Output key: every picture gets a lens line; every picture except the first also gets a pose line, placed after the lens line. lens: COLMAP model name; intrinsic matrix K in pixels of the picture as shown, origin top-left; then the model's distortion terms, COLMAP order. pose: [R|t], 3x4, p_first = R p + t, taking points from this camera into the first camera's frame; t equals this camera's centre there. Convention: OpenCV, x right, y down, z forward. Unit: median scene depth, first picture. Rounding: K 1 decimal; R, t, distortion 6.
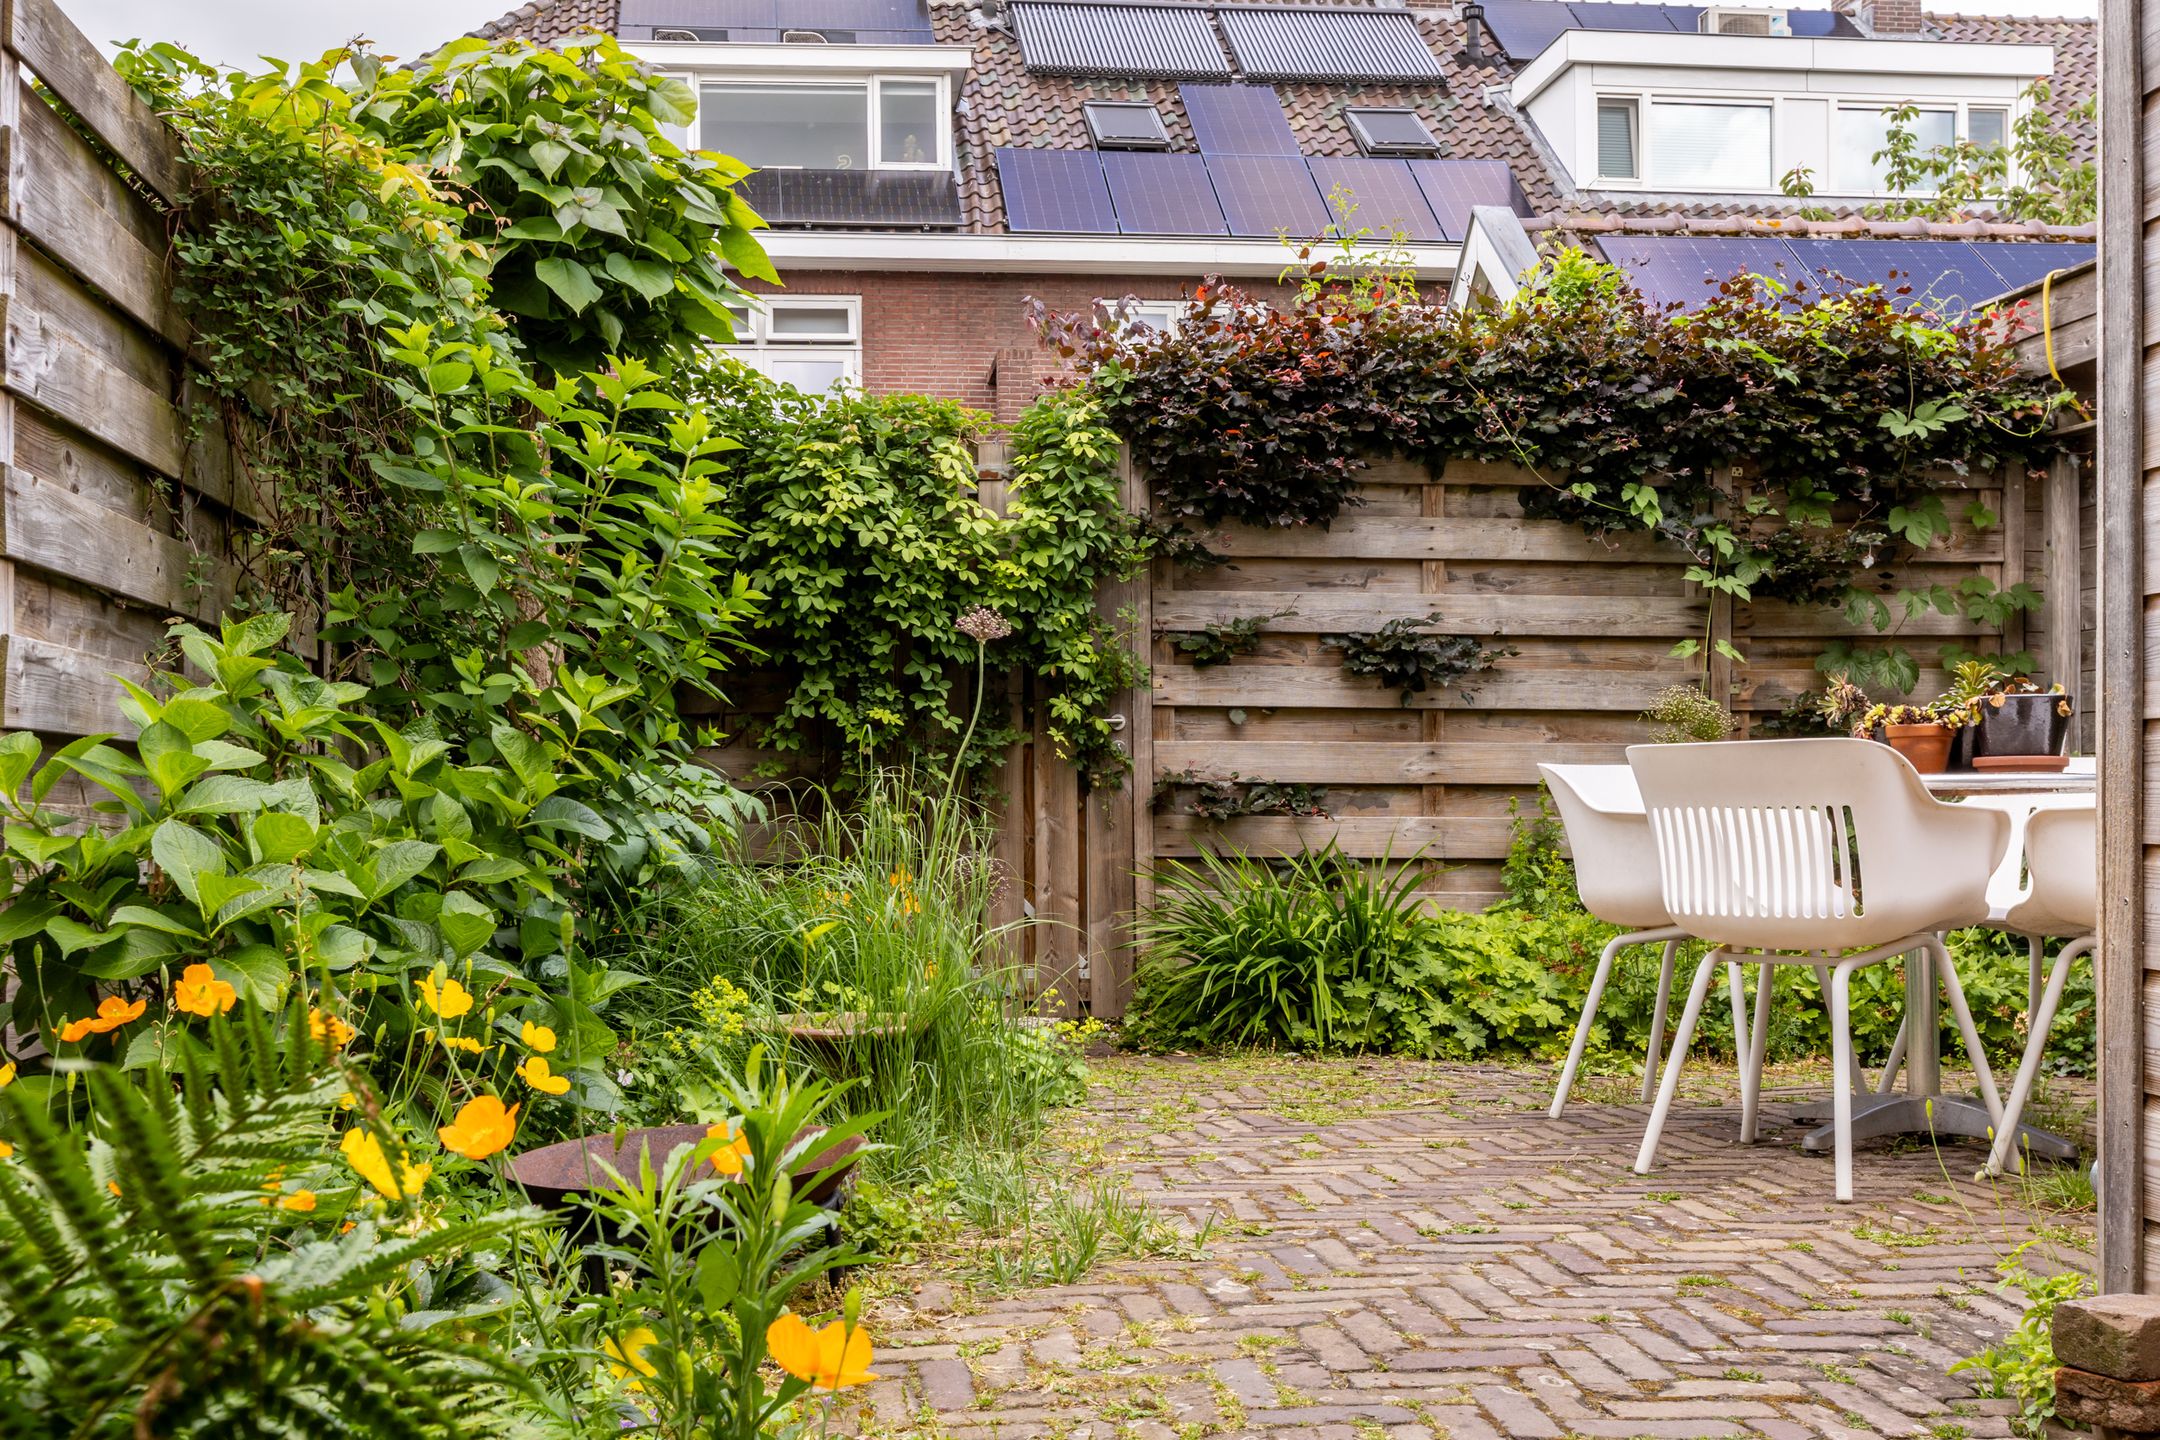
lens RADIAL K [[1992.8, 0, 1006.6], [0, 1992.8, 793.8], [0, 0, 1]] dist [-0.016868, 0.001900]
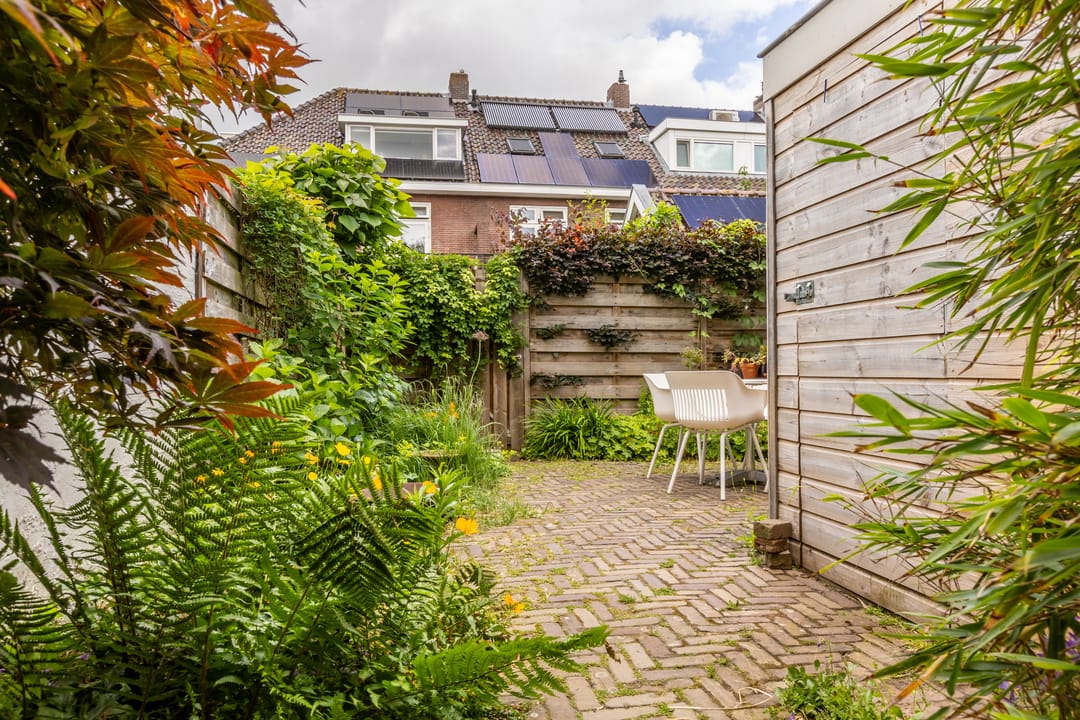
lens RADIAL K [[688.9, 0, 532.2], [0, 688.9, 357.3], [0, 0, 1]] dist [0.000768, 0.000628]
pose [[0.997090, -0.002145, 0.076201, -0.007892], [0.003479, 0.999843, -0.017370, -0.016352], [-0.076152, 0.017584, 0.996941, -0.110991]]
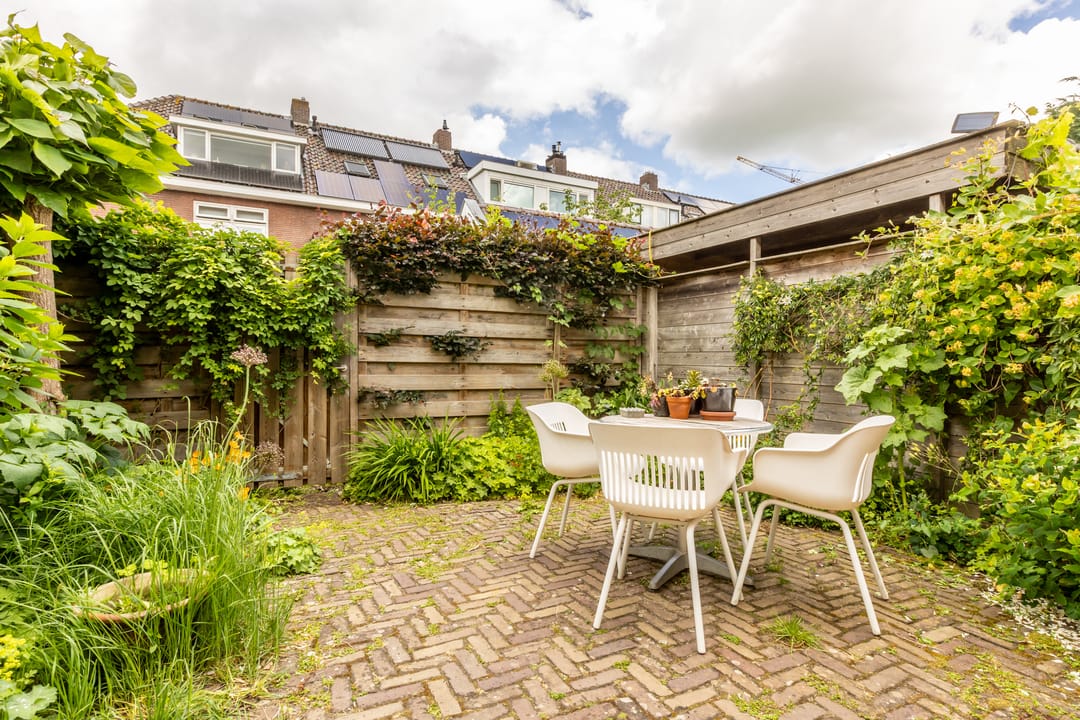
lens RADIAL K [[524.8, 0, 538.5], [0, 524.8, 357.3], [0, 0, 1]] dist [-0.001369, -0.000029]
pose [[0.923381, 0.008876, 0.383782, 0.029186], [-0.006480, 0.999951, -0.007537, -0.047701], [-0.383830, 0.004472, 0.923393, 0.289640]]
